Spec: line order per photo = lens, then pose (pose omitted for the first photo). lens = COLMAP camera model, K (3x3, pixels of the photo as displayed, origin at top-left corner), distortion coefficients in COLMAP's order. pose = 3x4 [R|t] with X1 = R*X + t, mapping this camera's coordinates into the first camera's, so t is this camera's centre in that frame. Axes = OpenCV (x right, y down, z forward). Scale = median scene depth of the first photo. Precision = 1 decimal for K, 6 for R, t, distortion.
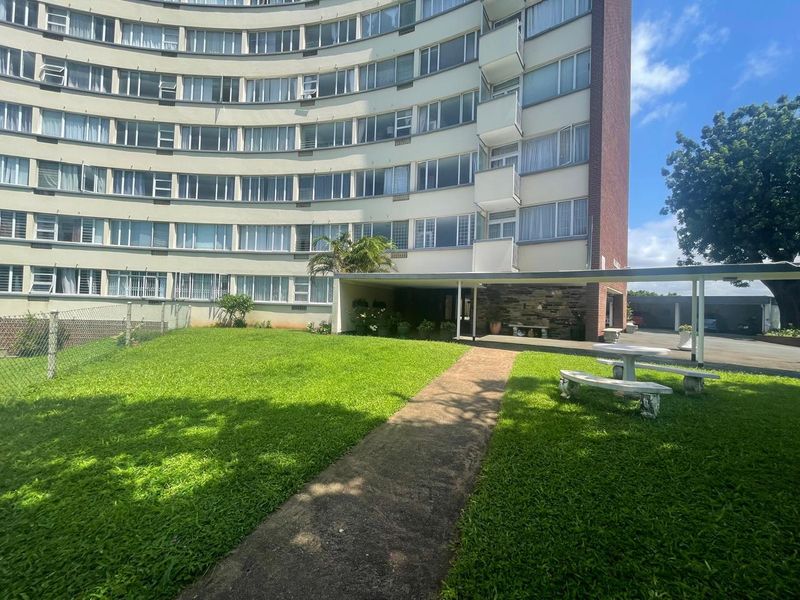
lens RADIAL K [[323.9, 0, 402.3], [0, 323.9, 301.9], [0, 0, 1]] dist [0.000577, 0.000101]
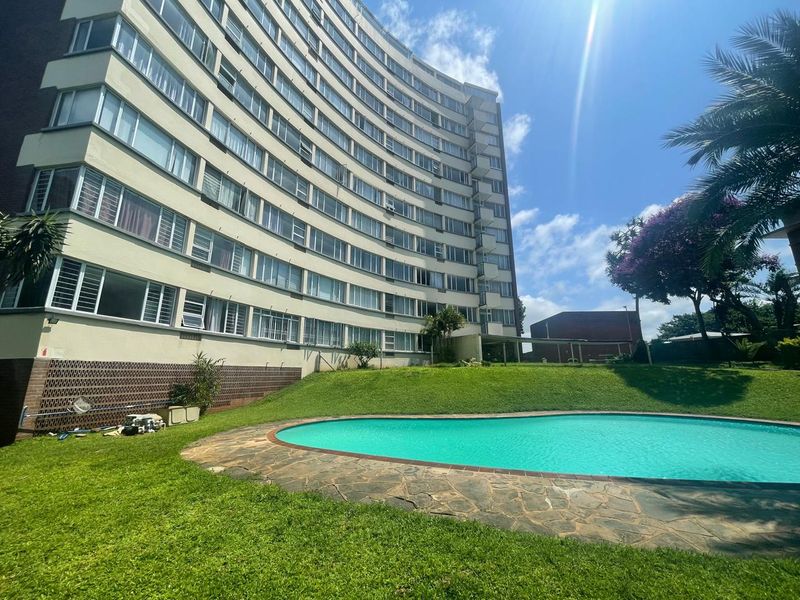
lens RADIAL K [[323.9, 0, 402.3], [0, 323.9, 301.9], [0, 0, 1]] dist [0.000577, 0.000101]
pose [[0.563326, 0.145002, 0.813411, -1.391861], [0.013372, 0.982751, -0.184450, 0.053517], [-0.826127, 0.114782, 0.551670, 0.192142]]
